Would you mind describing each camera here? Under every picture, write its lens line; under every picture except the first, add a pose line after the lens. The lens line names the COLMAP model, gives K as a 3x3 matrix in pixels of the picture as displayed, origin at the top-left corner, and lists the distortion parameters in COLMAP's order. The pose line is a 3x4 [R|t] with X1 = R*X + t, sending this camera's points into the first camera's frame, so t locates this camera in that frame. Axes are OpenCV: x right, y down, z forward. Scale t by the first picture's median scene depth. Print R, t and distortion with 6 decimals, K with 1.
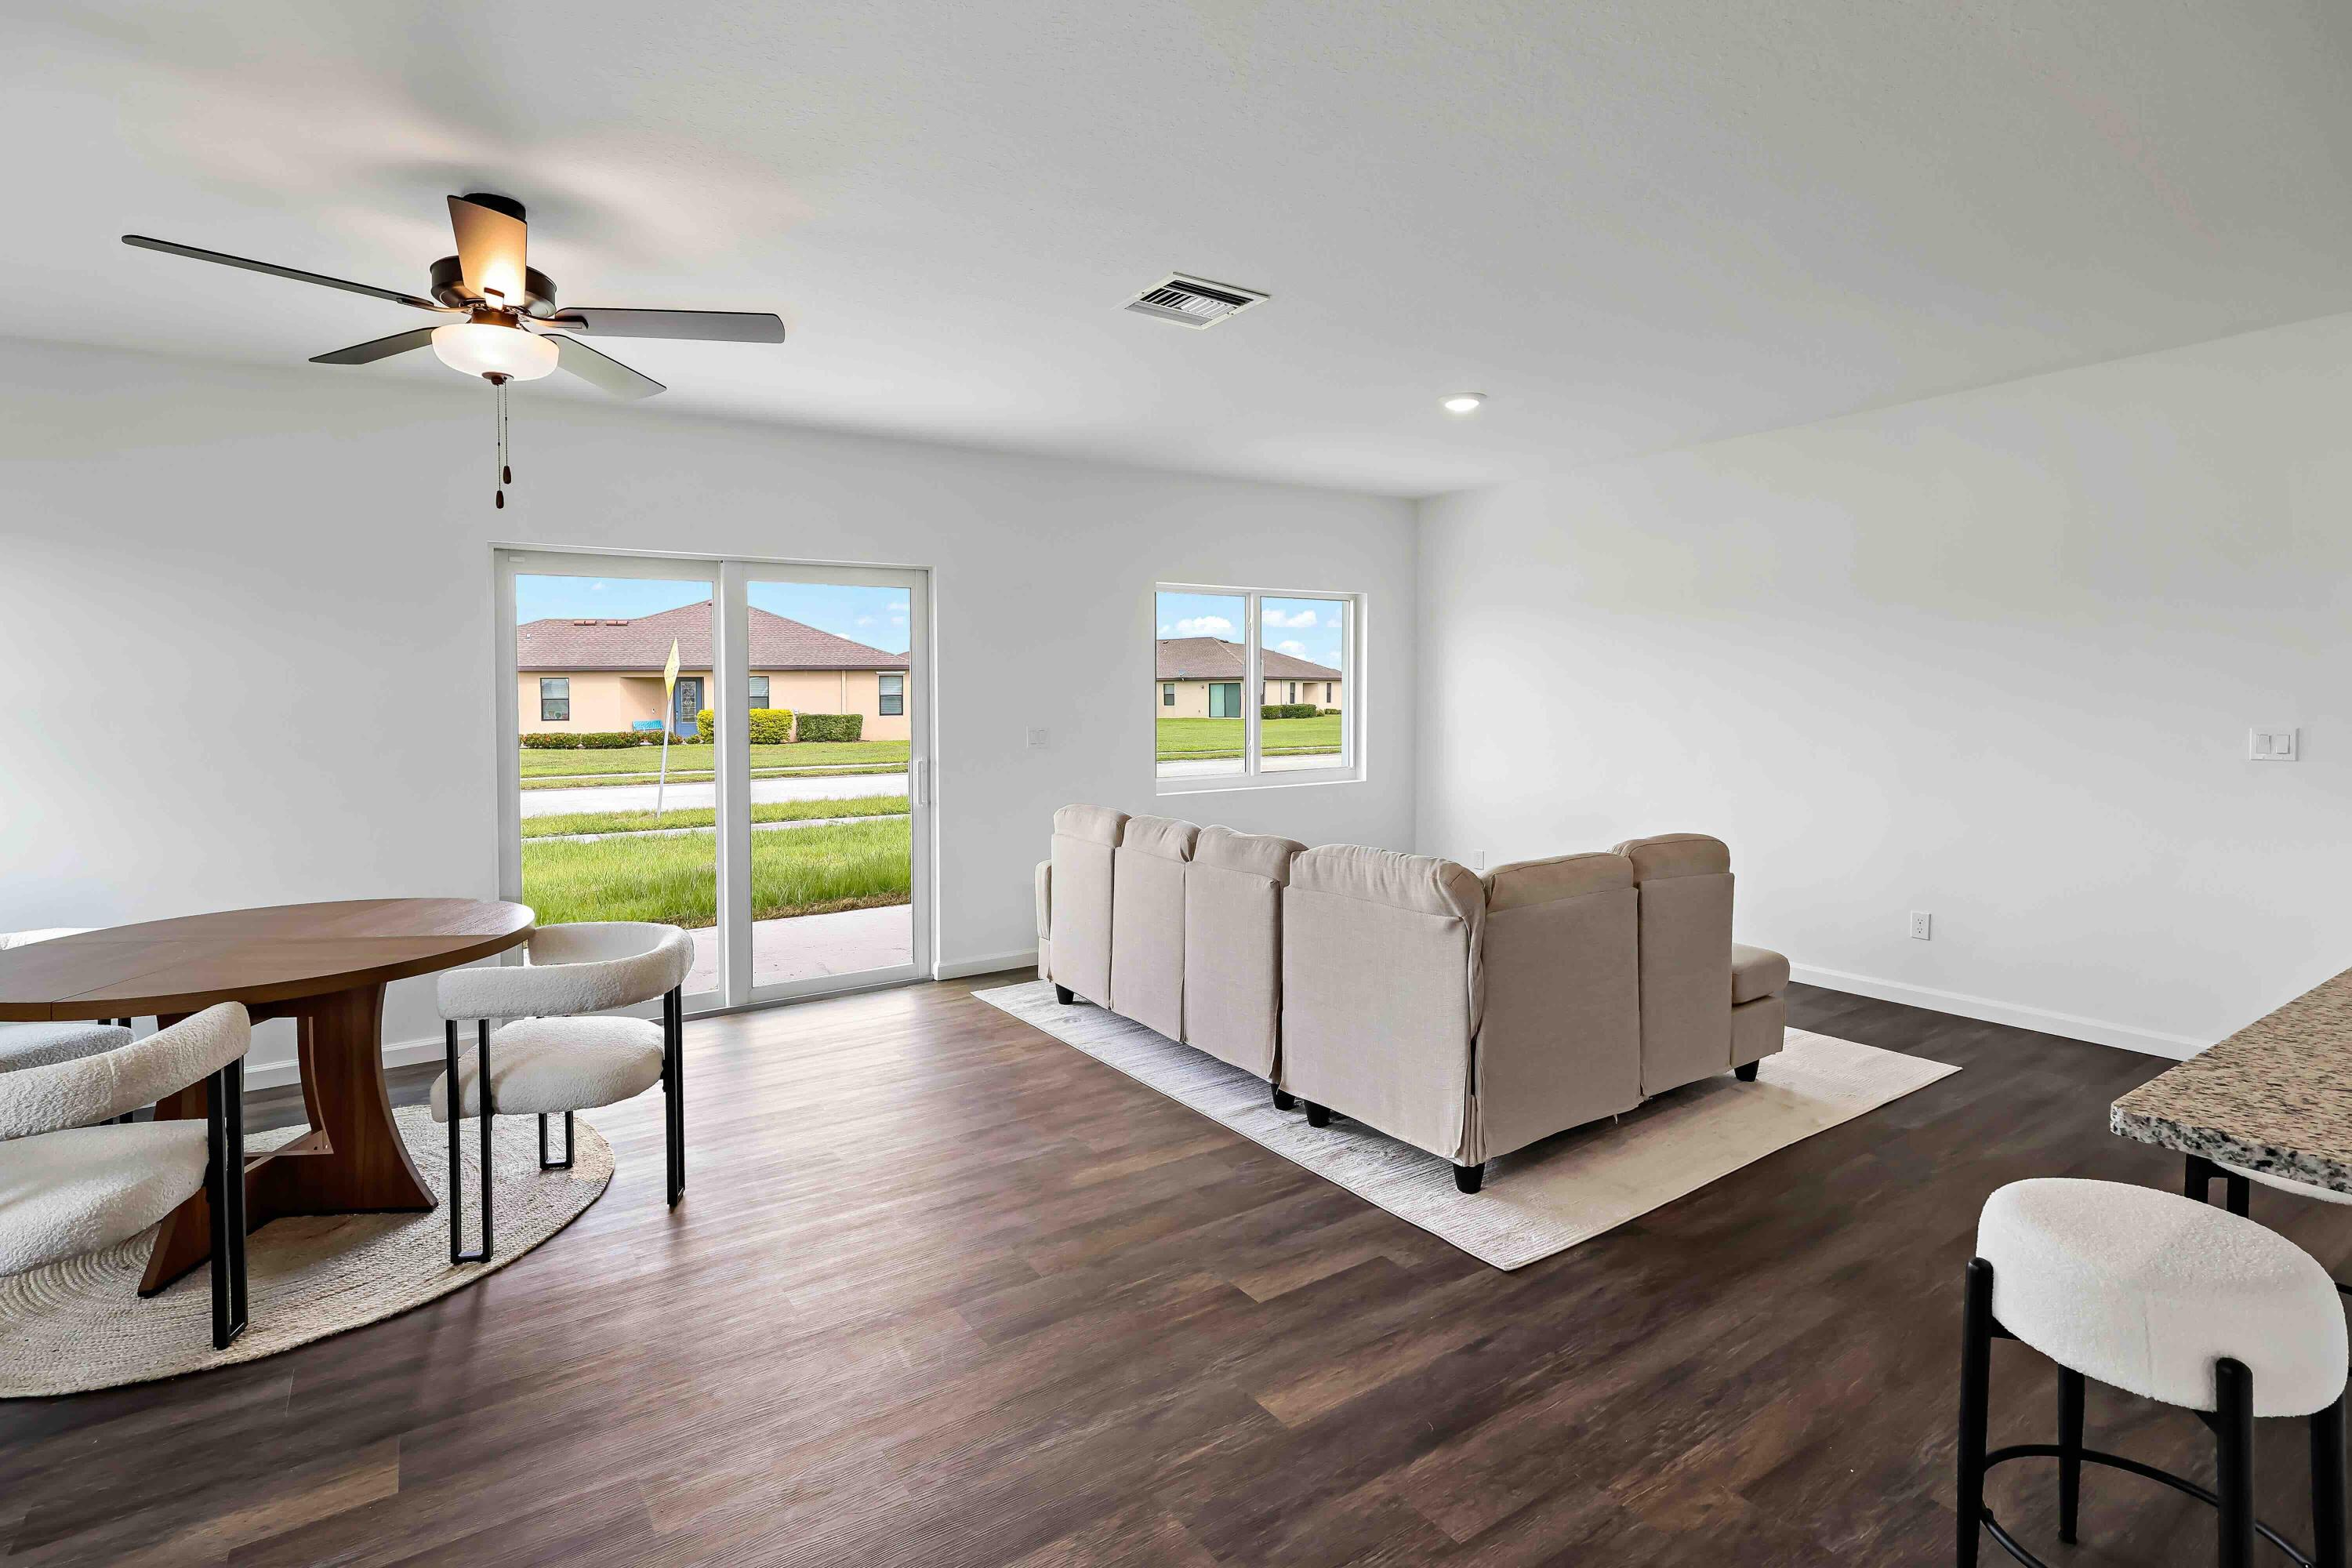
lens RADIAL K [[1127.1, 0, 1174.6], [0, 1127.1, 688.5], [0, 0, 1]] dist [-0.003632, 0.002361]
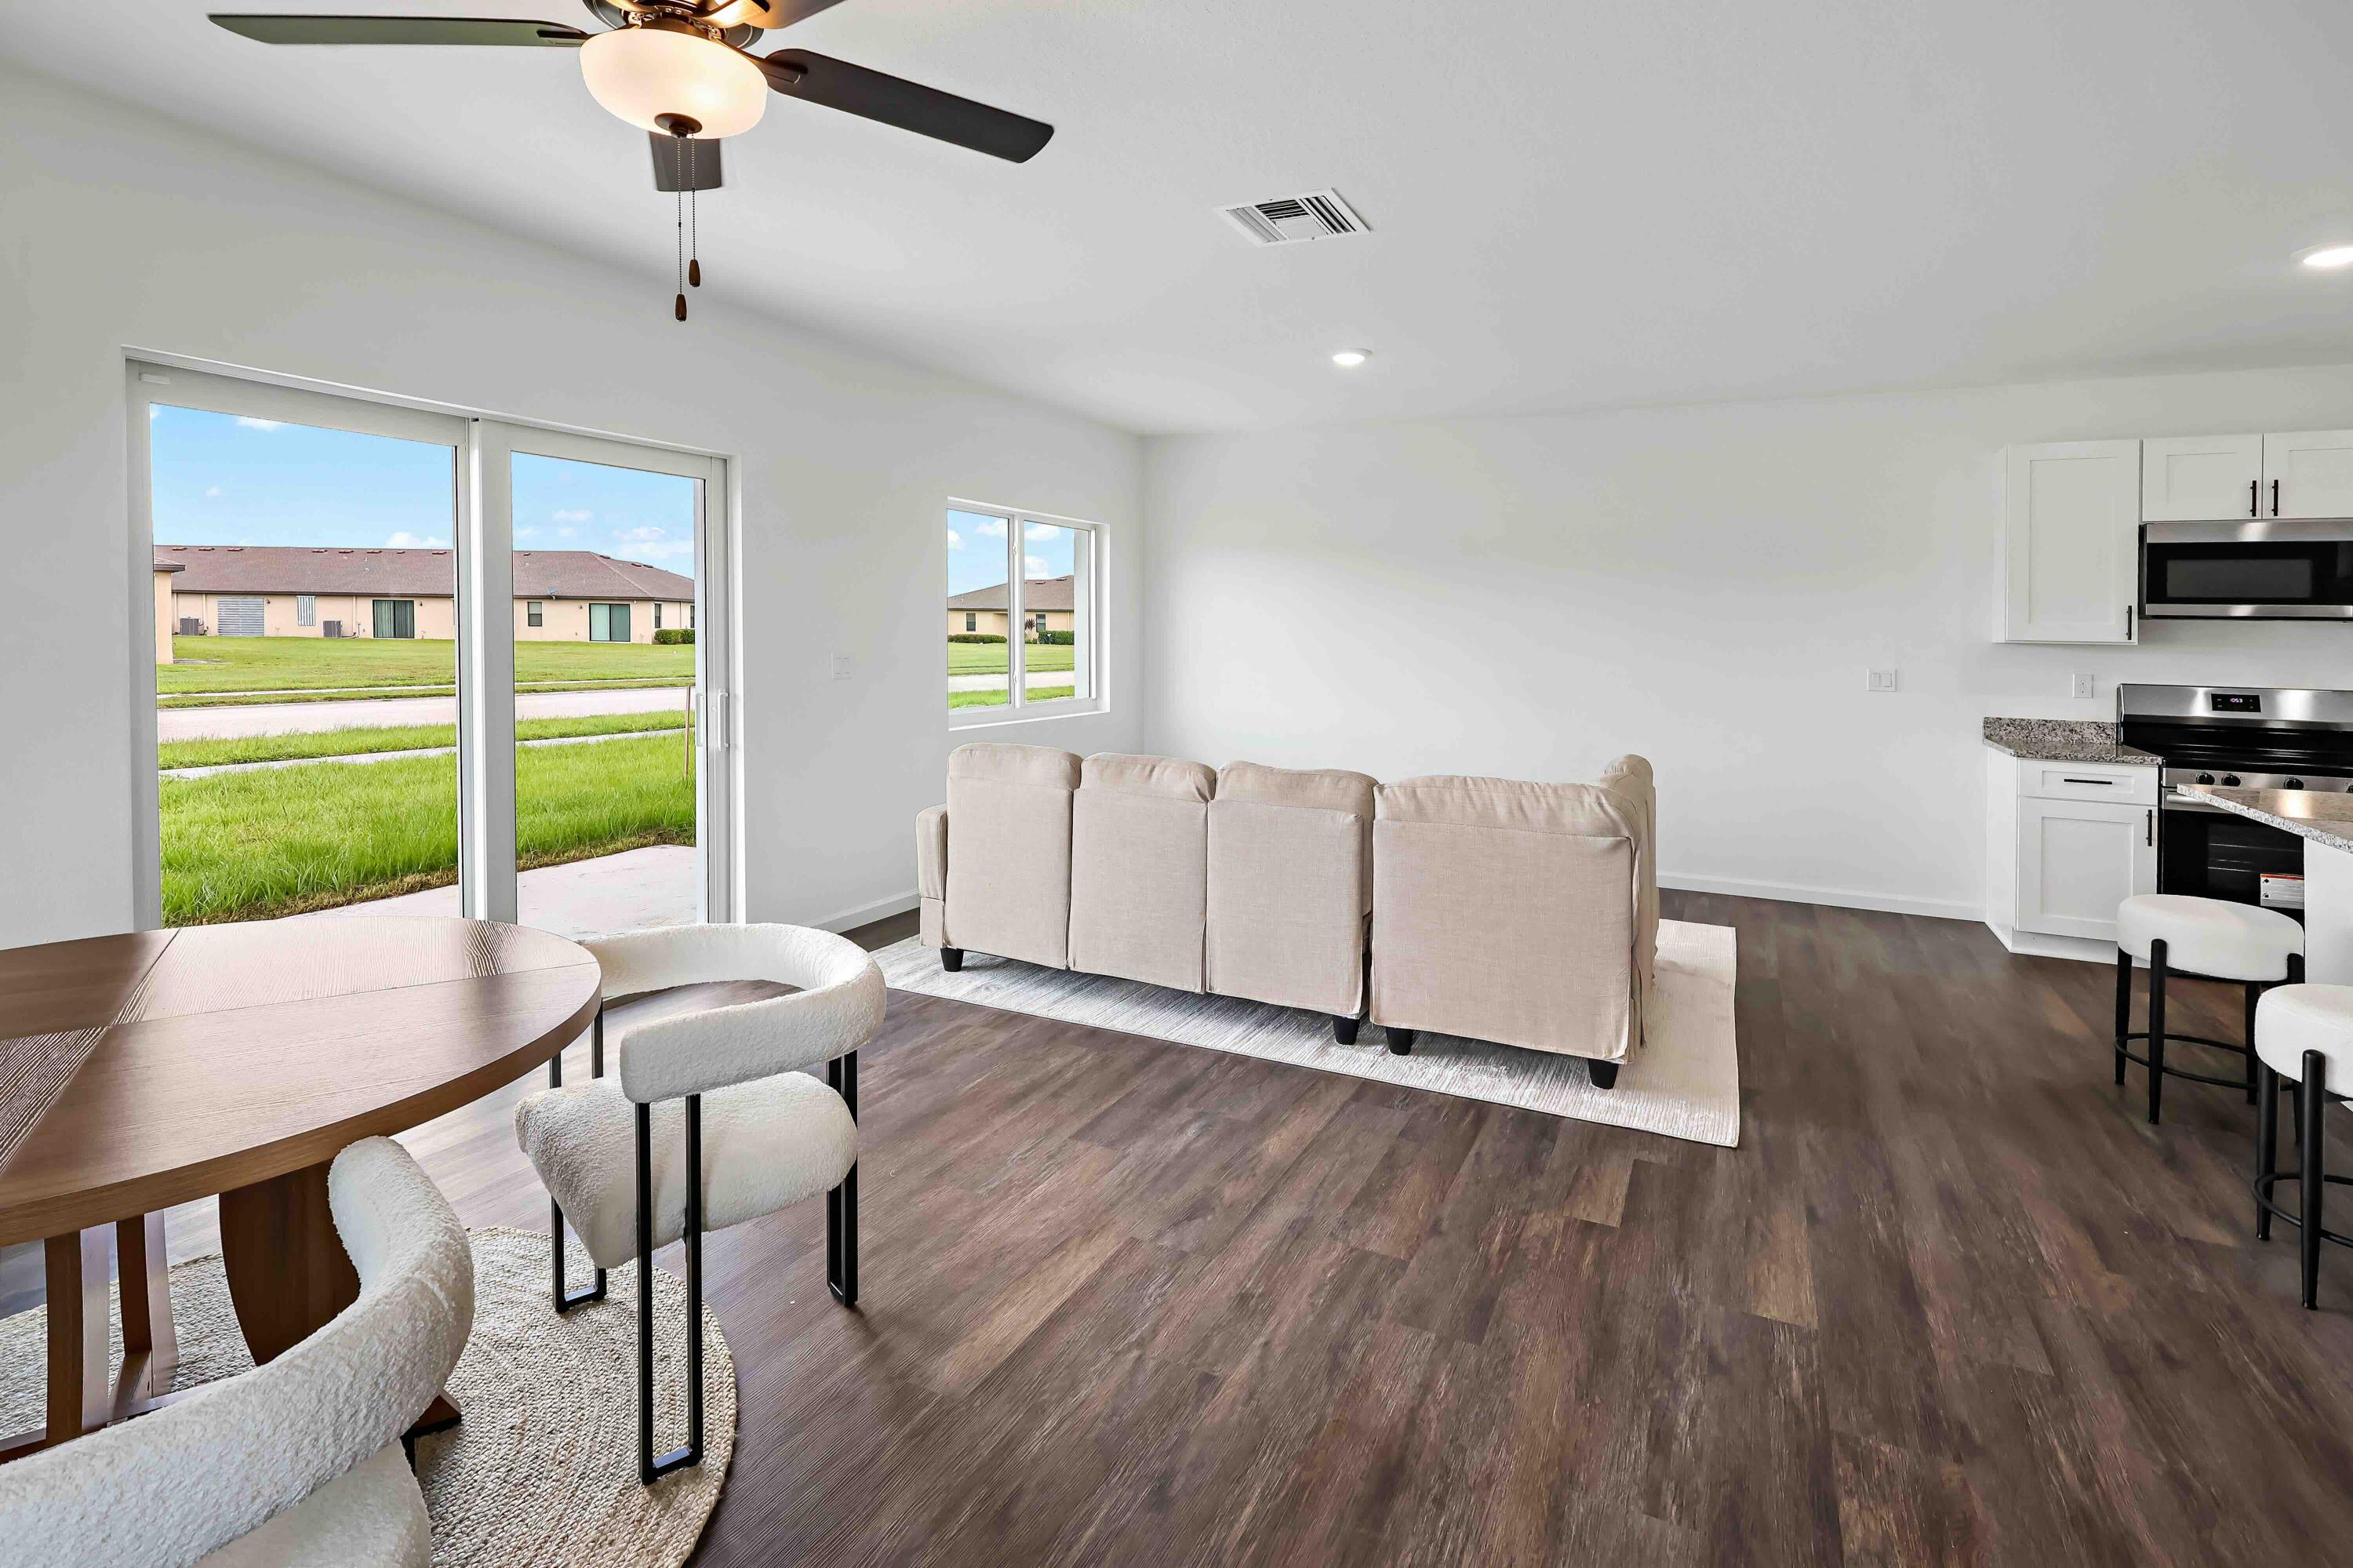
lens RADIAL K [[1127.7, 0, 1136.4], [0, 1127.7, 618.2], [0, 0, 1]] dist [-0.003632, 0.002361]
pose [[0.864823, 0.028975, 0.501240, -0.582953], [-0.029745, 0.999537, -0.006458, 0.009863], [-0.501195, -0.009324, 0.865284, 0.240458]]
